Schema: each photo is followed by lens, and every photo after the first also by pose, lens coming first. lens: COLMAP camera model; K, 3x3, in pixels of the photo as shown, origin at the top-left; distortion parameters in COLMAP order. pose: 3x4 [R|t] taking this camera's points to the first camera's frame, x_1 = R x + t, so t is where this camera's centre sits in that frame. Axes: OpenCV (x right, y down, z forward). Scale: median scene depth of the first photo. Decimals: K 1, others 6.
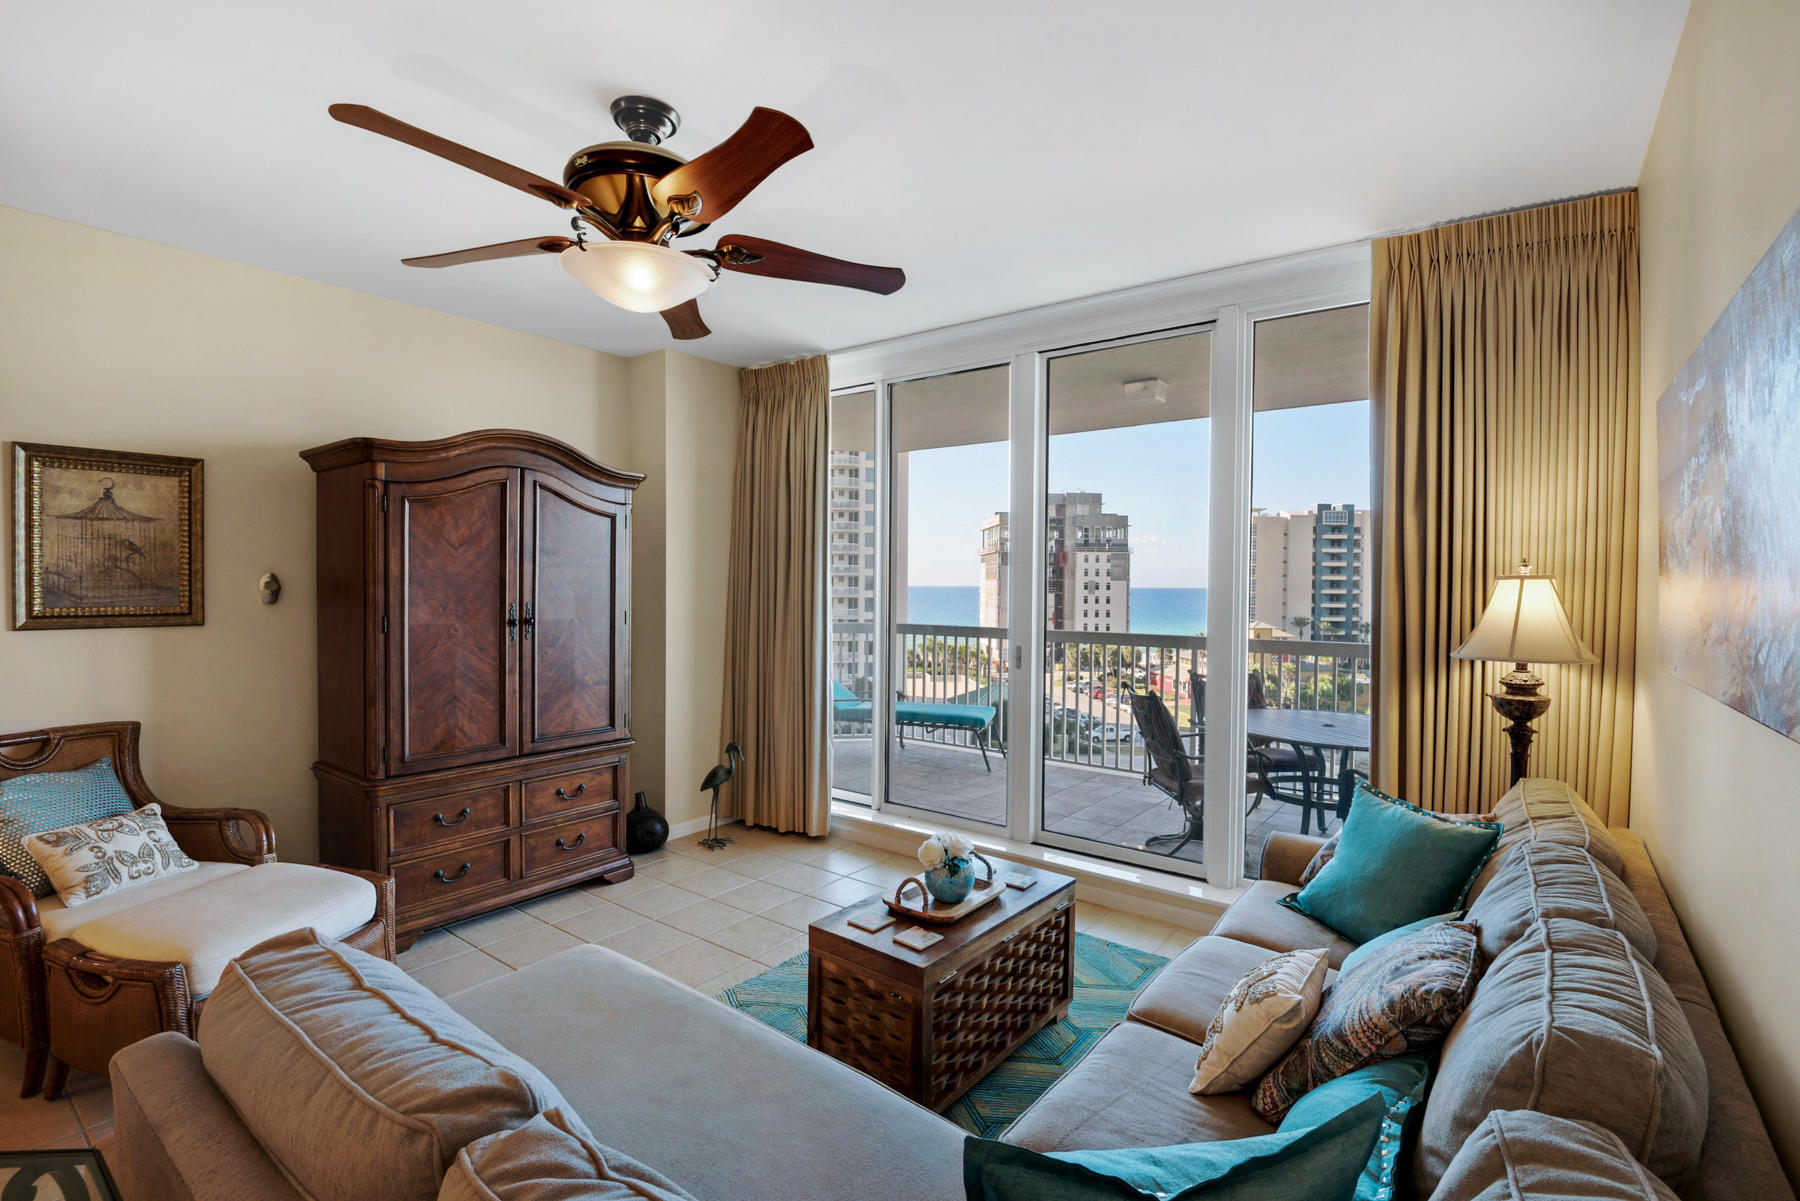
lens RADIAL K [[827.7, 0, 906.7], [0, 827.7, 597.2], [0, 0, 1]] dist [-0.014434, -0.016794]
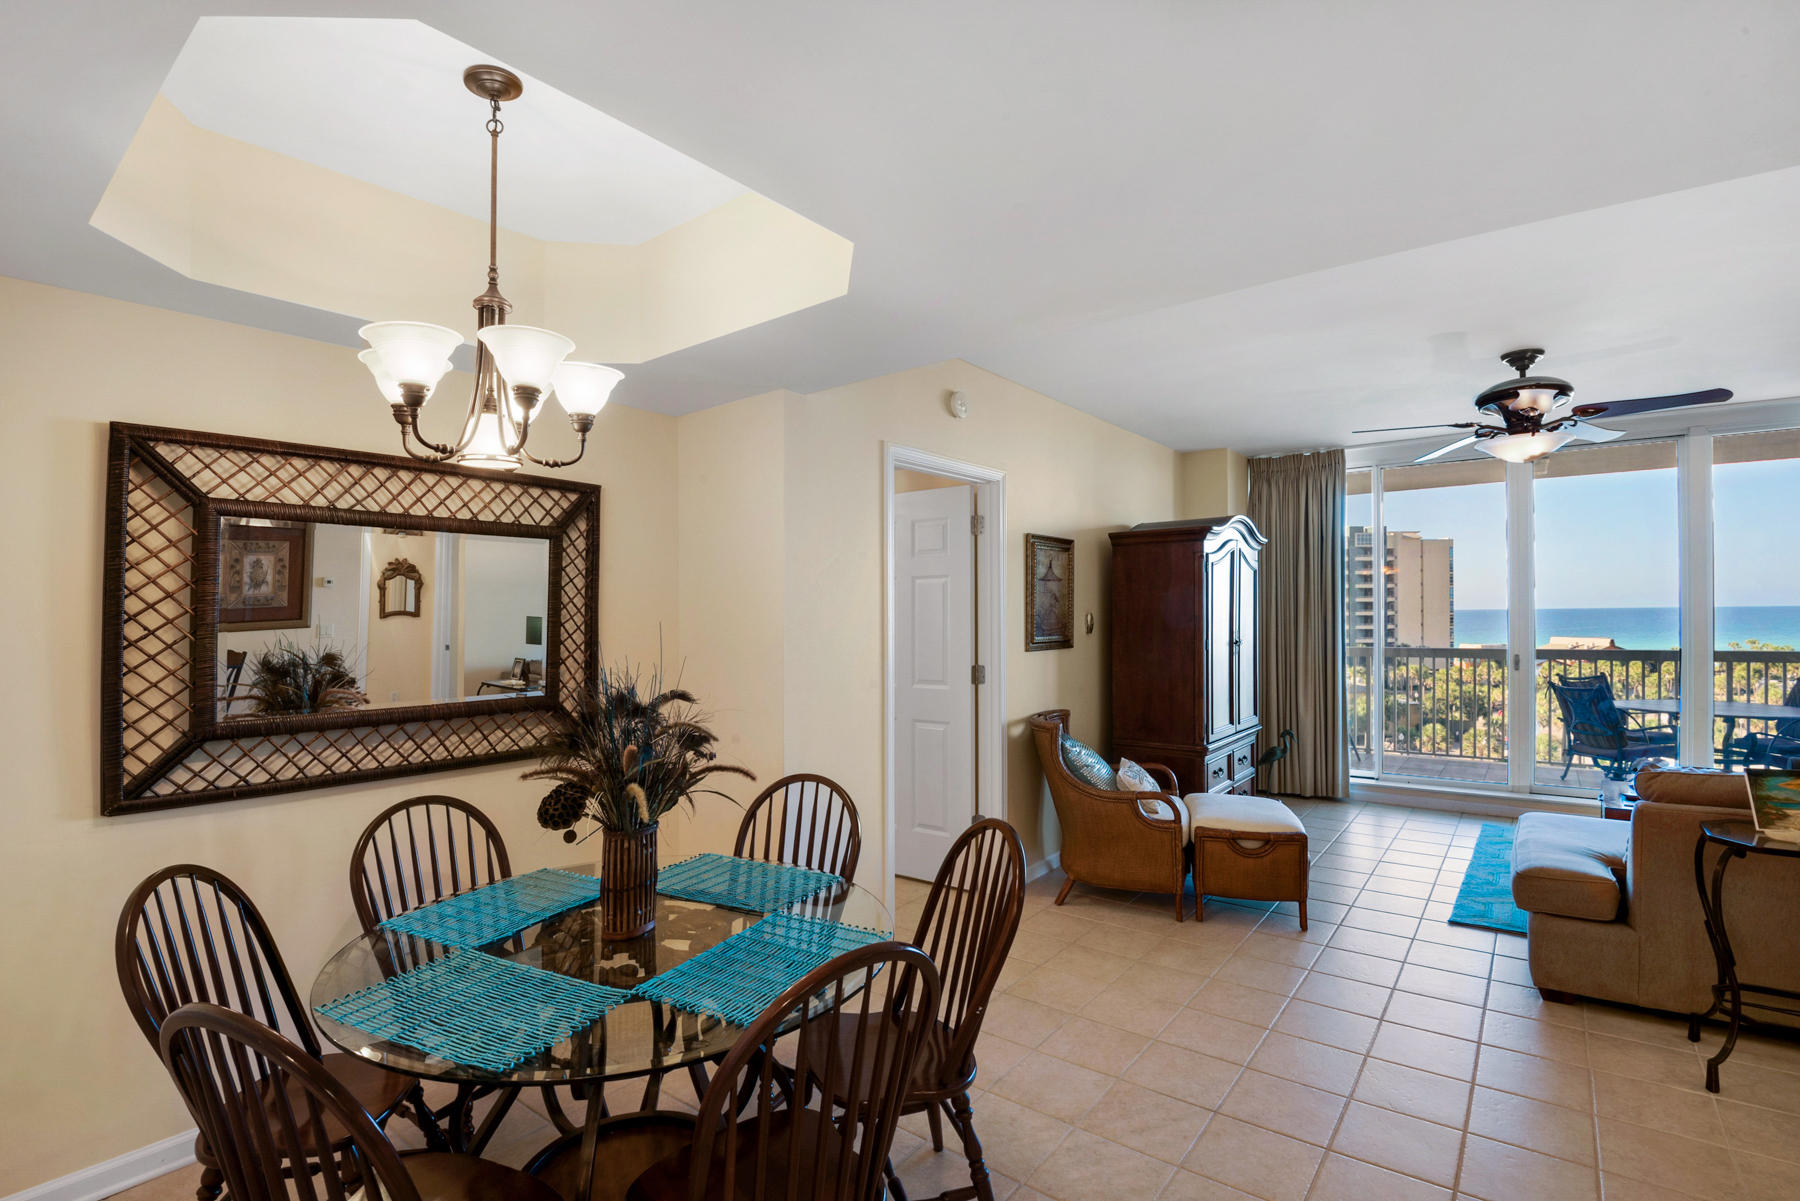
lens RADIAL K [[823.6, 0, 893.4], [0, 823.6, 615.2], [0, 0, 1]] dist [-0.002394, -0.017973]
pose [[0.999388, -0.019289, -0.029184, -1.221601], [0.018825, 0.999694, -0.016073, -0.008676], [0.029485, 0.015514, 0.999445, -0.608011]]
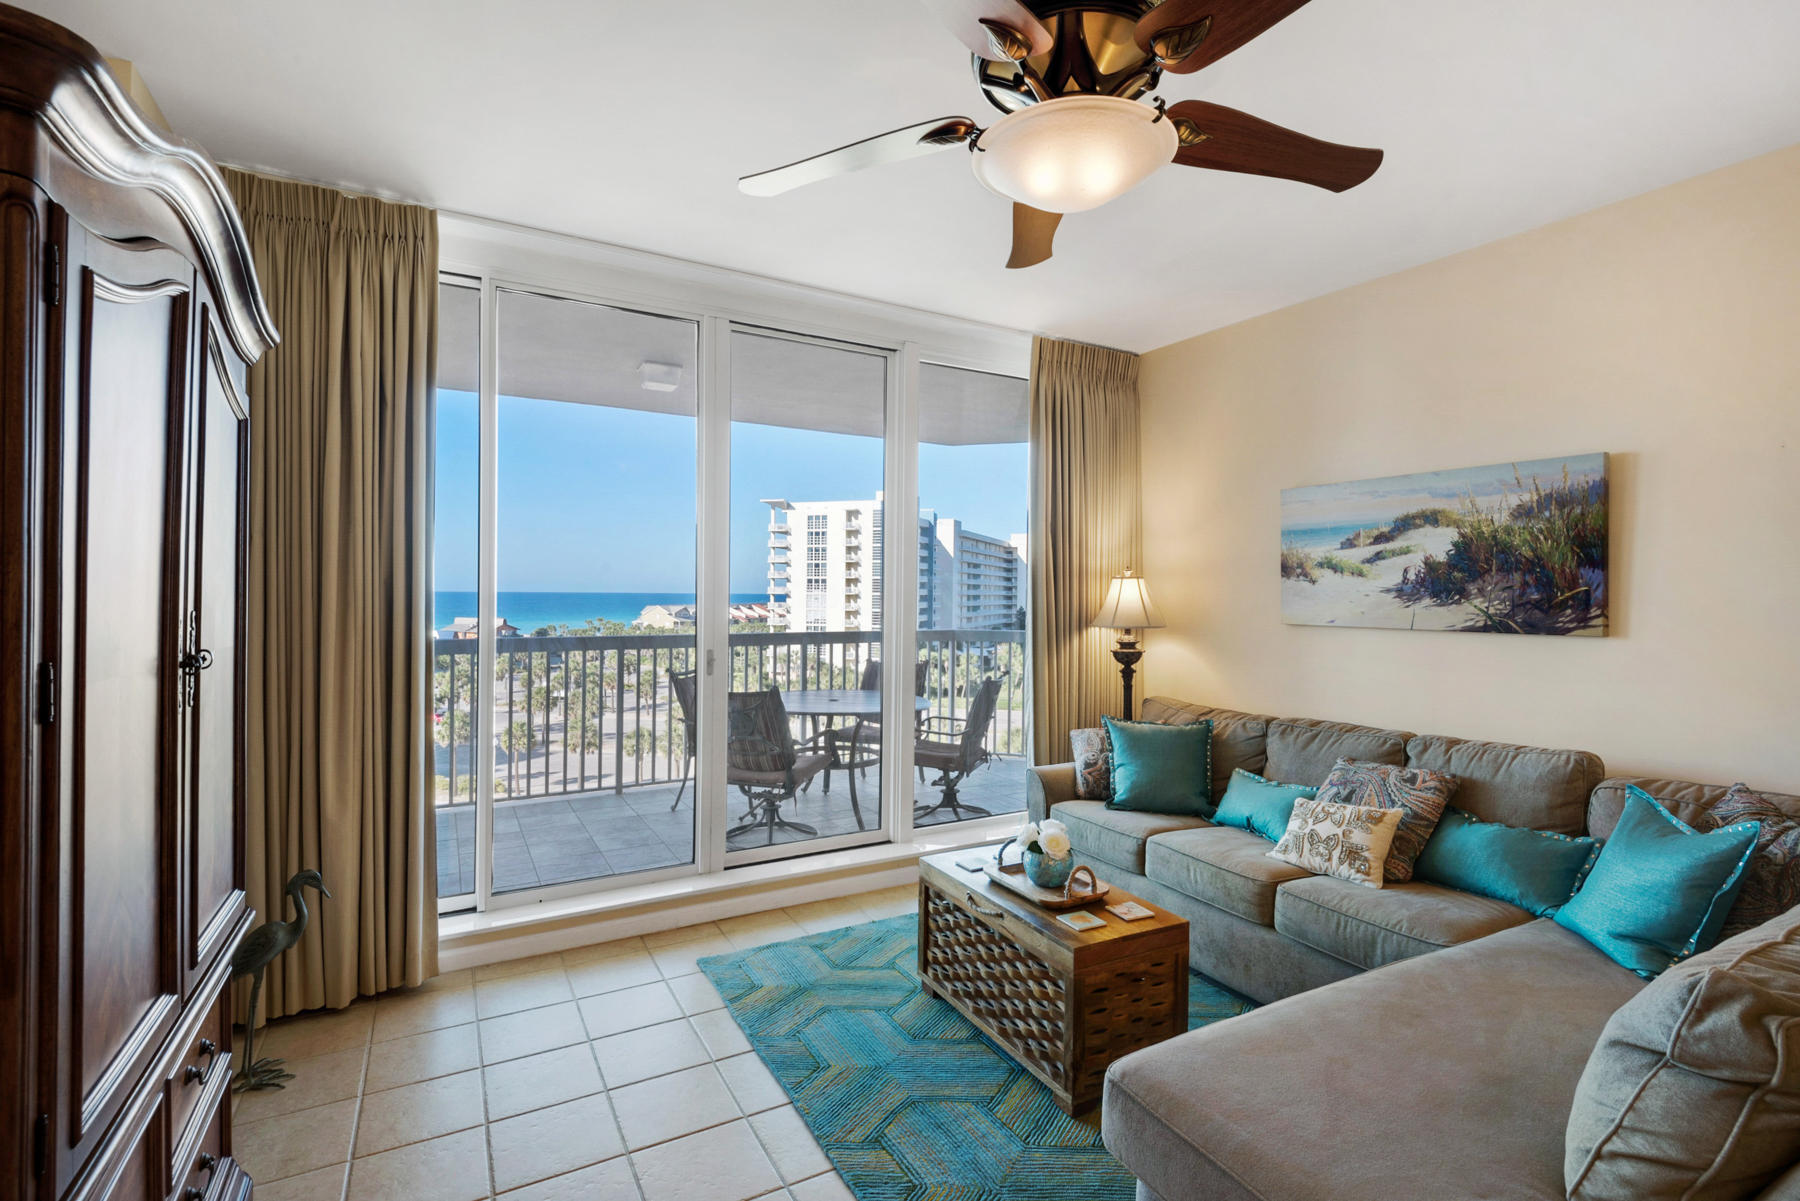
lens RADIAL K [[823.1, 0, 898.2], [0, 823.1, 603.3], [0, 0, 1]] dist [0.003230, -0.021791]
pose [[0.398690, -0.014729, 0.916967, -0.792873], [0.009217, 0.999885, 0.012053, 0.002771], [-0.917039, 0.003646, 0.398780, 0.636865]]
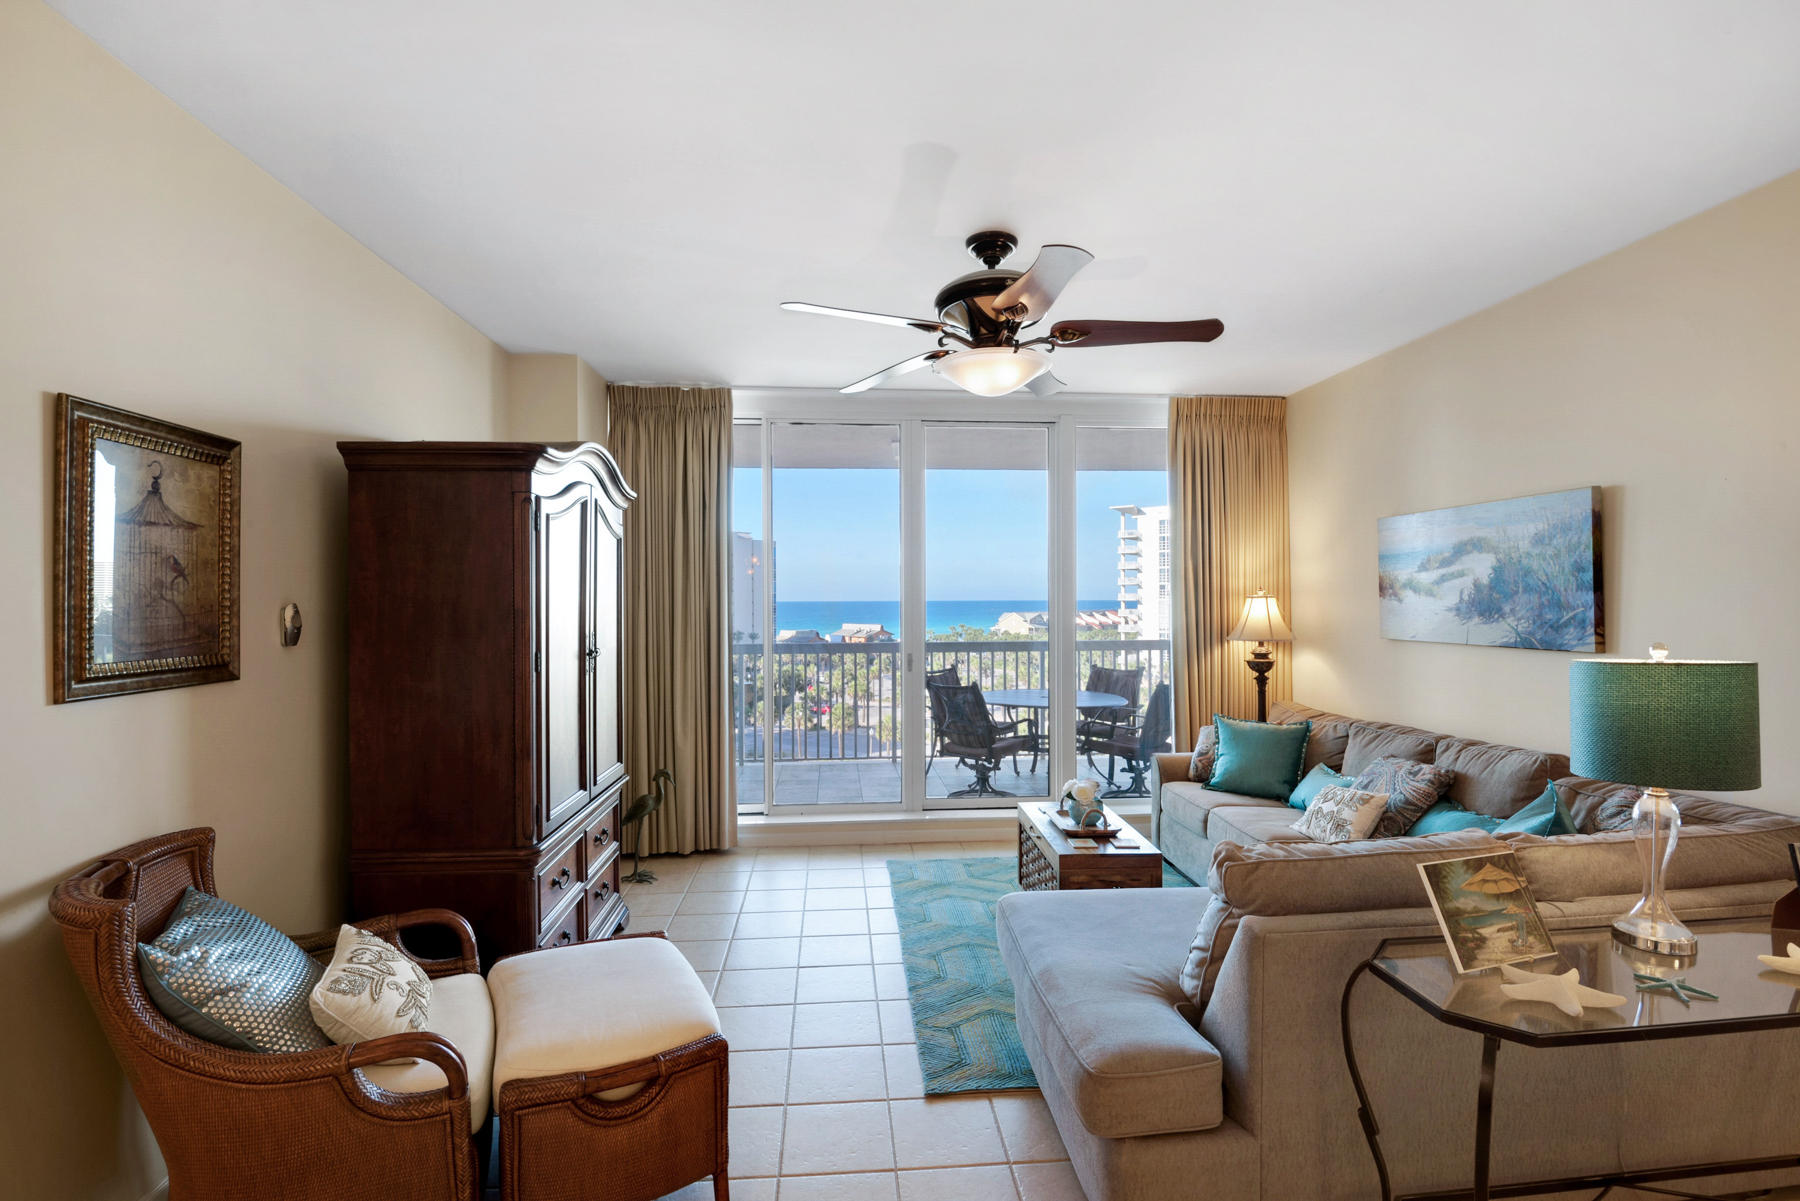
lens RADIAL K [[823.6, 0, 893.4], [0, 823.6, 615.2], [0, 0, 1]] dist [-0.002394, -0.017973]
pose [[0.753800, -0.023640, 0.656678, -0.947111], [0.020656, 0.999711, 0.012278, -0.018480], [-0.656779, 0.004309, 0.754071, 0.103811]]
